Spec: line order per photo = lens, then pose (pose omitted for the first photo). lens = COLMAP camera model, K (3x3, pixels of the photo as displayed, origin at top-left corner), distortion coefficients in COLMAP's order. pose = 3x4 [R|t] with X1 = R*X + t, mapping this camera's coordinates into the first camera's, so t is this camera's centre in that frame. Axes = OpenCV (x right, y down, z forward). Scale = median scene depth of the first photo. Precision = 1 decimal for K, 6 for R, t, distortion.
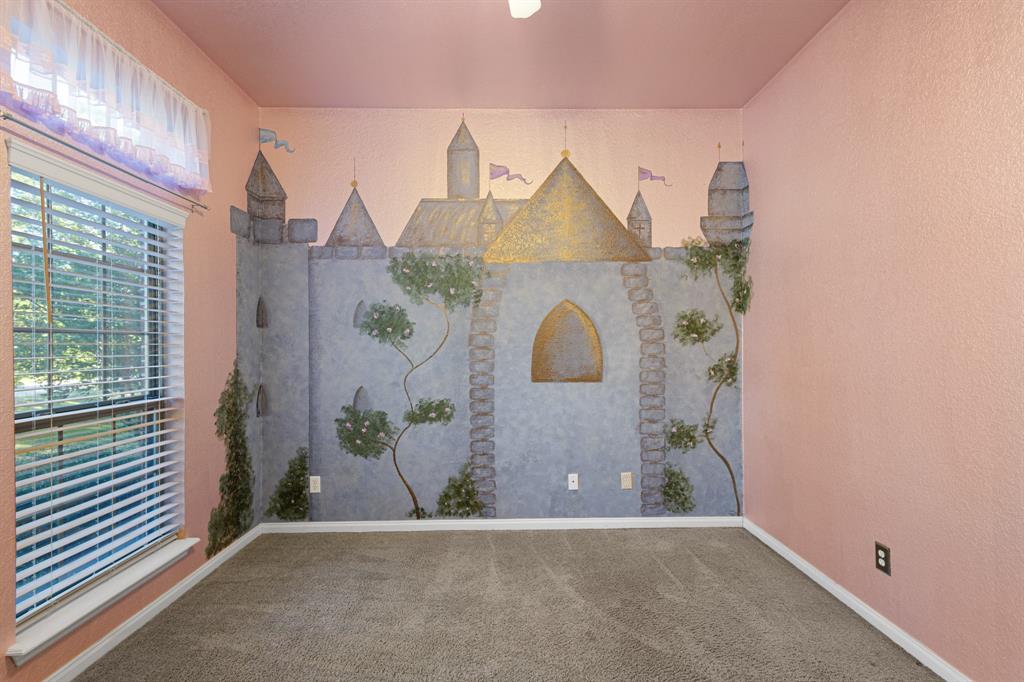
lens RADIAL K [[474.8, 0, 513.4], [0, 474.8, 342.4], [0, 0, 1]] dist [0.010200, -0.001550]
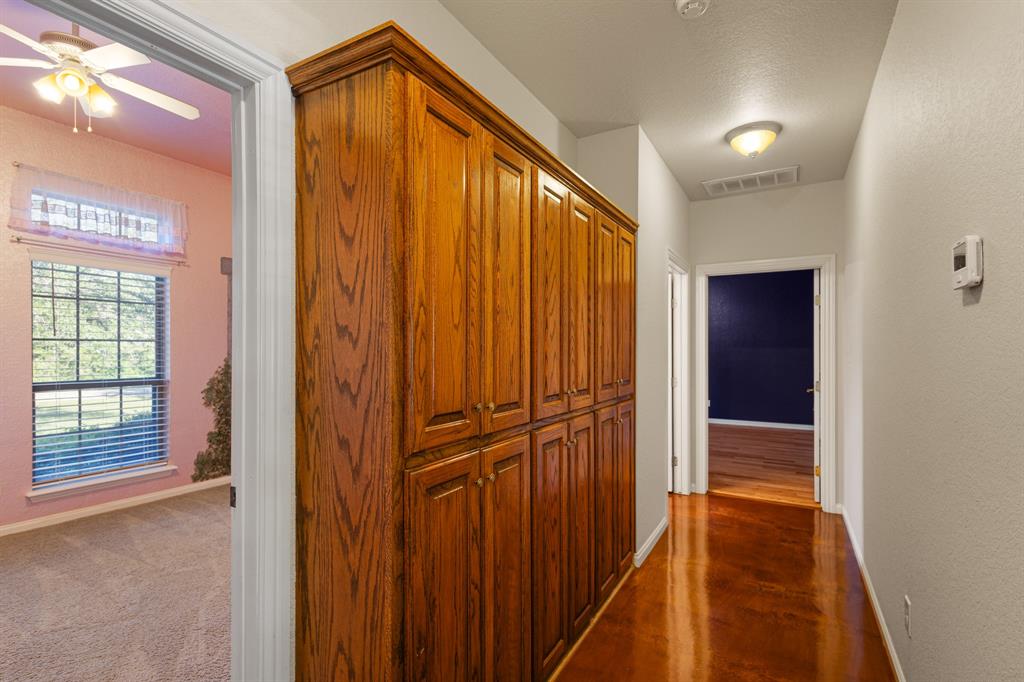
lens RADIAL K [[474.8, 0, 511.4], [0, 474.8, 347.3], [0, 0, 1]] dist [0.010200, -0.001550]
pose [[0.848968, -0.001792, -0.528441, 1.045352], [-0.002058, 0.999975, -0.006697, 0.011426], [0.528440, 0.006773, 0.848943, 0.195434]]
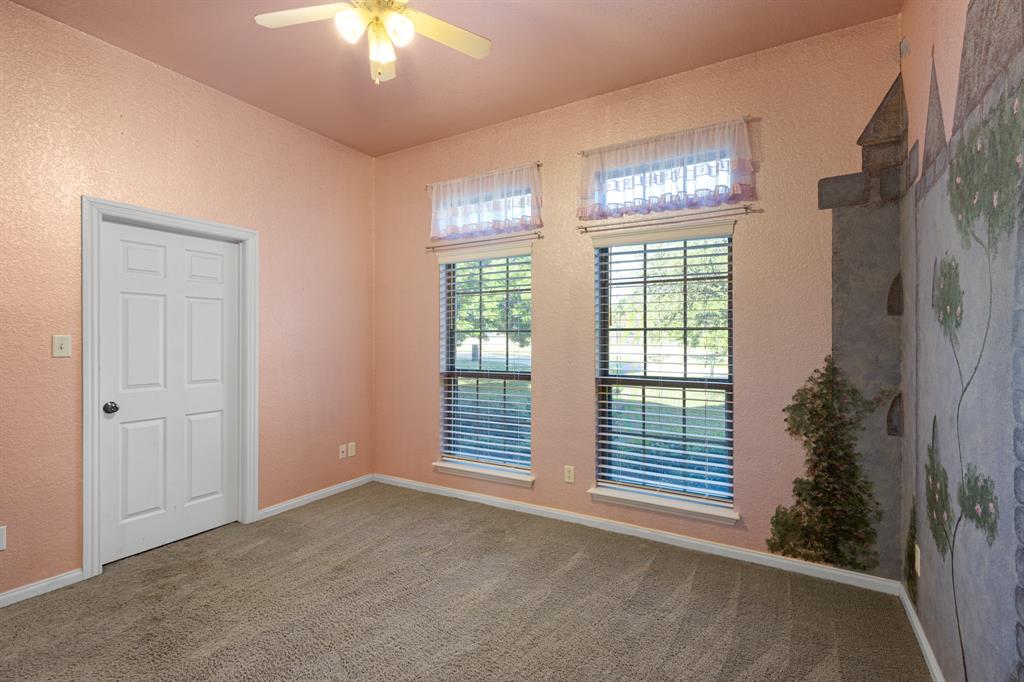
lens RADIAL K [[474.8, 0, 515.0], [0, 474.8, 339.0], [0, 0, 1]] dist [0.010200, -0.001550]
pose [[-0.527284, 0.005274, -0.849673, 0.466461], [0.001739, 0.999985, 0.005128, 0.001309], [0.849688, 0.001226, -0.527285, 1.016663]]
